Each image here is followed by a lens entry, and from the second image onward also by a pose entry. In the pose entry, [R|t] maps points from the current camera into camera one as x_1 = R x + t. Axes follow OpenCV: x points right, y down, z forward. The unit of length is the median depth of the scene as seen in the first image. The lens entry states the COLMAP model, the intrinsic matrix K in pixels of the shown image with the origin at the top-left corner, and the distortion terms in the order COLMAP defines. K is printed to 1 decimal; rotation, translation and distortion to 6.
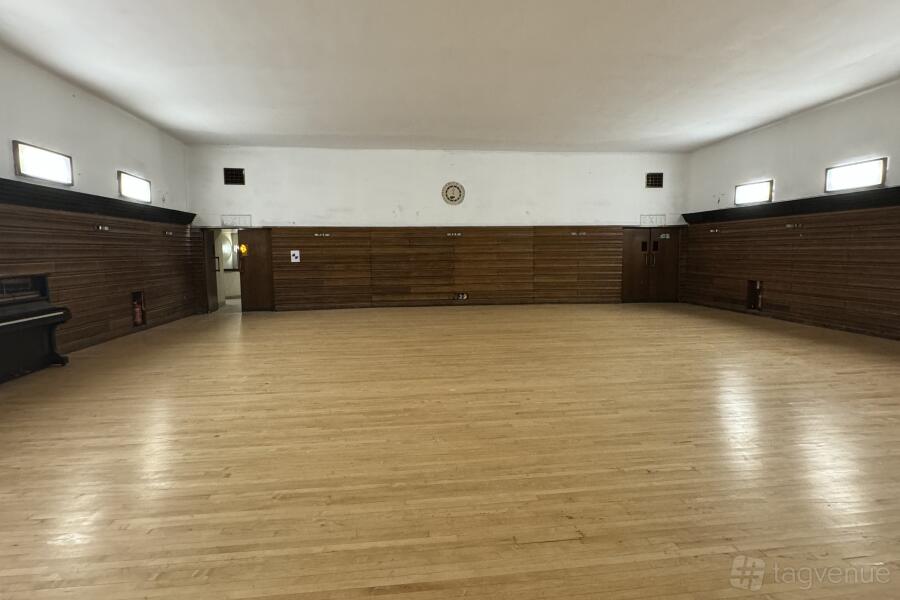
lens RADIAL K [[478.0, 0, 452.5], [0, 478.0, 298.2], [0, 0, 1]] dist [-0.008178, 0.003746]
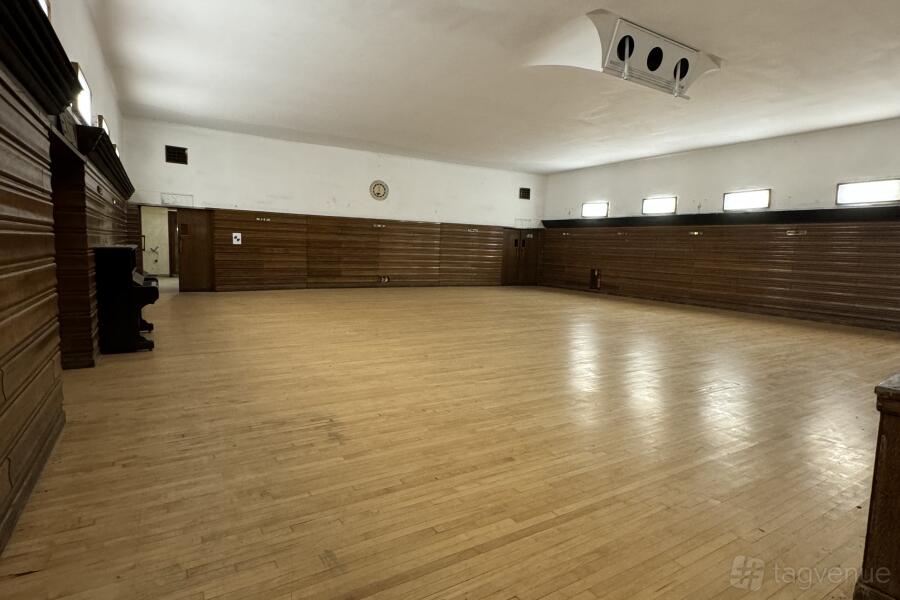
lens RADIAL K [[478.0, 0, 456.9], [0, 478.0, 295.8], [0, 0, 1]] dist [-0.008178, 0.003746]
pose [[0.906574, -0.004666, 0.422021, -0.320152], [0.000289, 0.999946, 0.010435, 0.024038], [-0.422046, -0.009338, 0.906526, -0.132132]]
